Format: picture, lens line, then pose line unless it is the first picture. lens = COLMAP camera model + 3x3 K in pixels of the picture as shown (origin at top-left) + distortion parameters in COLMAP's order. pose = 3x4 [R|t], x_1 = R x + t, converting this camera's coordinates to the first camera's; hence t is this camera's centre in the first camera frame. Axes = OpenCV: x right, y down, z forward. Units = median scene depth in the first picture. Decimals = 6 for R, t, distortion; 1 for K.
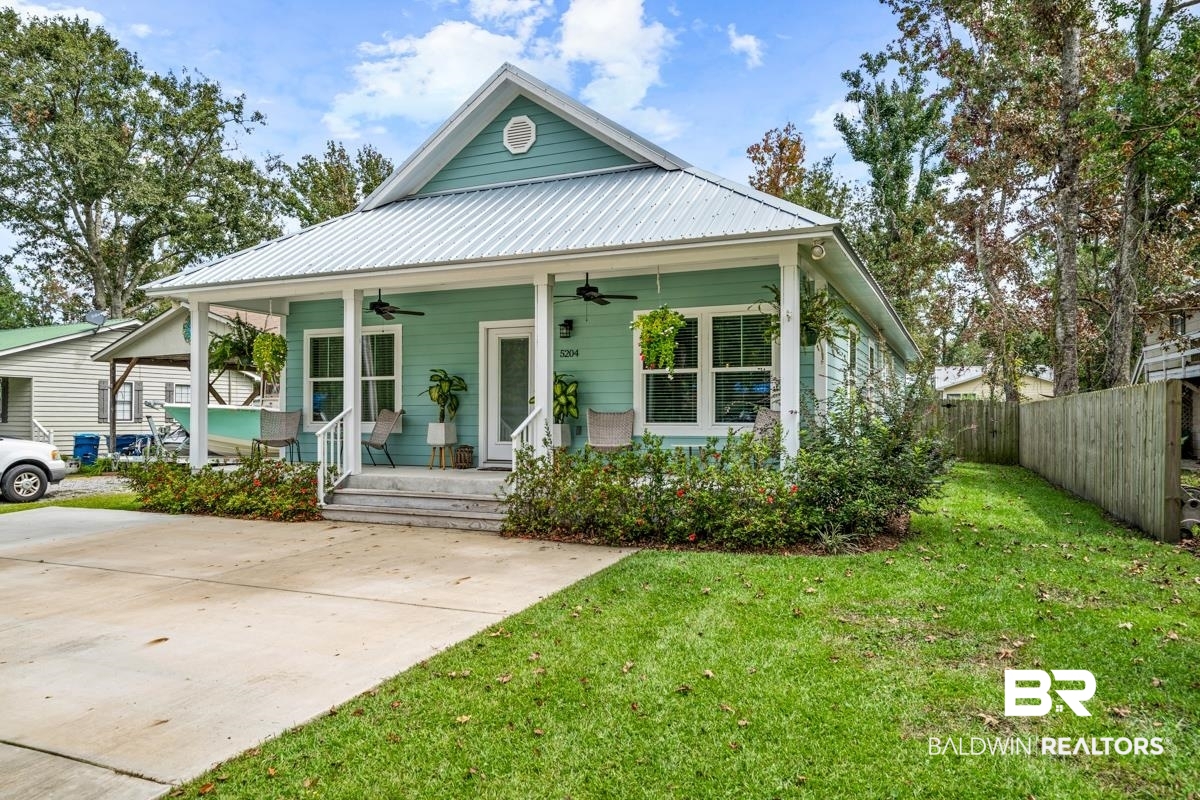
lens RADIAL K [[815.1, 0, 597.4], [0, 815.1, 397.9], [0, 0, 1]] dist [0.001766, 0.002200]
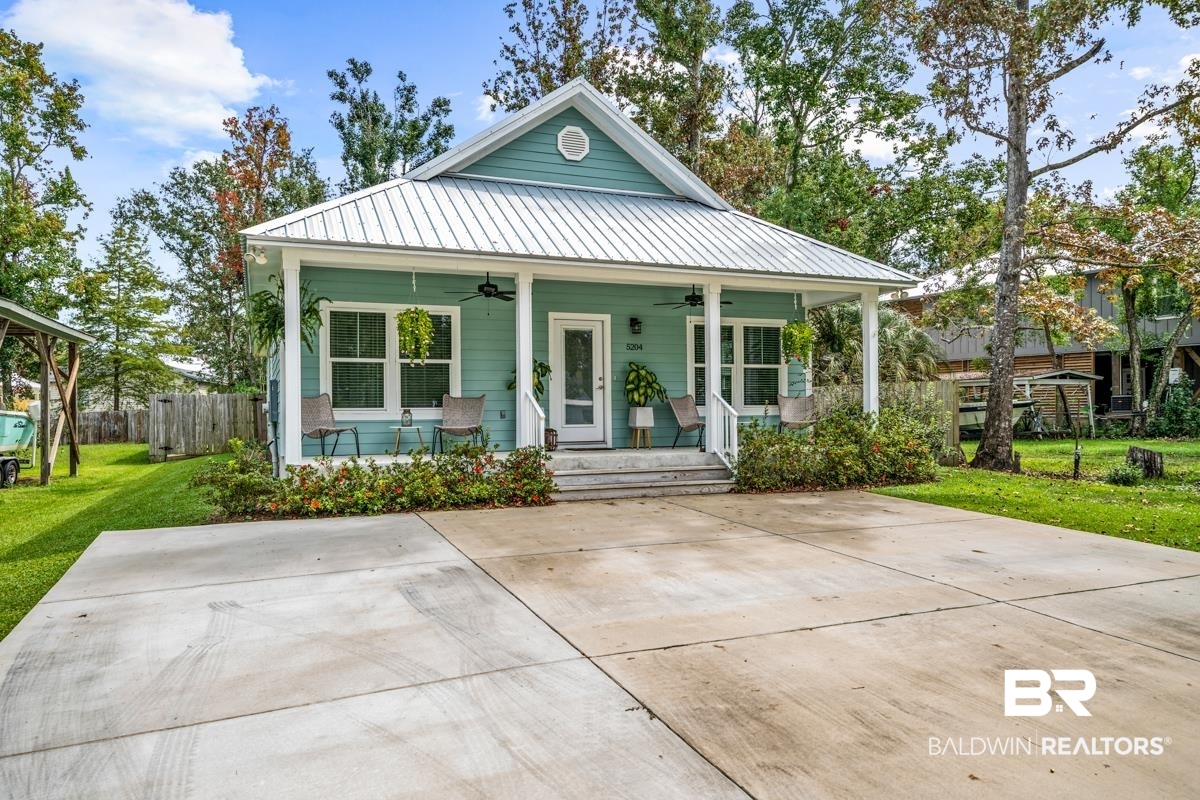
lens RADIAL K [[815.1, 0, 597.4], [0, 815.1, 397.9], [0, 0, 1]] dist [0.001766, 0.002200]
pose [[0.688314, 0.003305, 0.725406, -0.871073], [-0.008671, 0.999956, 0.003672, 0.013793], [-0.725361, -0.008818, 0.688312, 0.224654]]
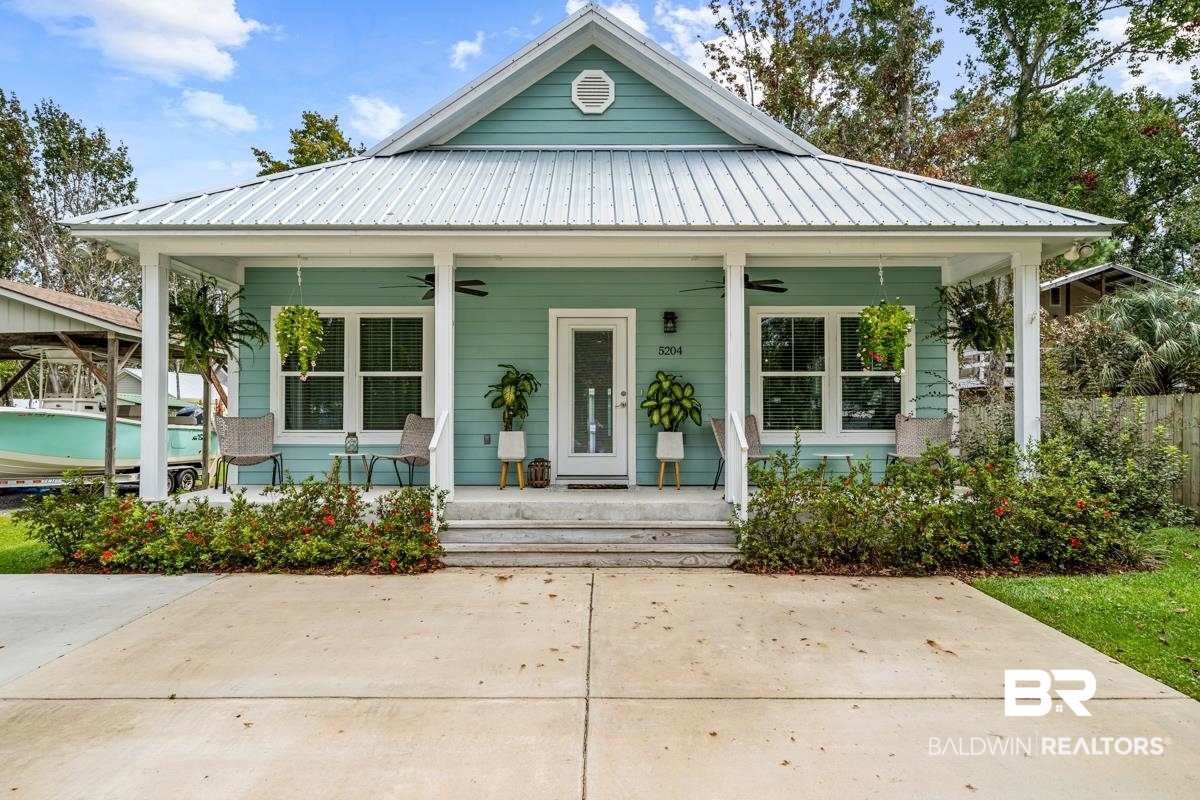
lens RADIAL K [[751.4, 0, 600.0], [0, 751.4, 400.0], [0, 0, 1]] dist [0.003651, -0.000147]
pose [[0.913877, 0.011424, 0.405830, -0.407132], [-0.009422, 0.999932, -0.006929, 0.004248], [-0.405882, 0.002509, 0.913922, 0.283430]]
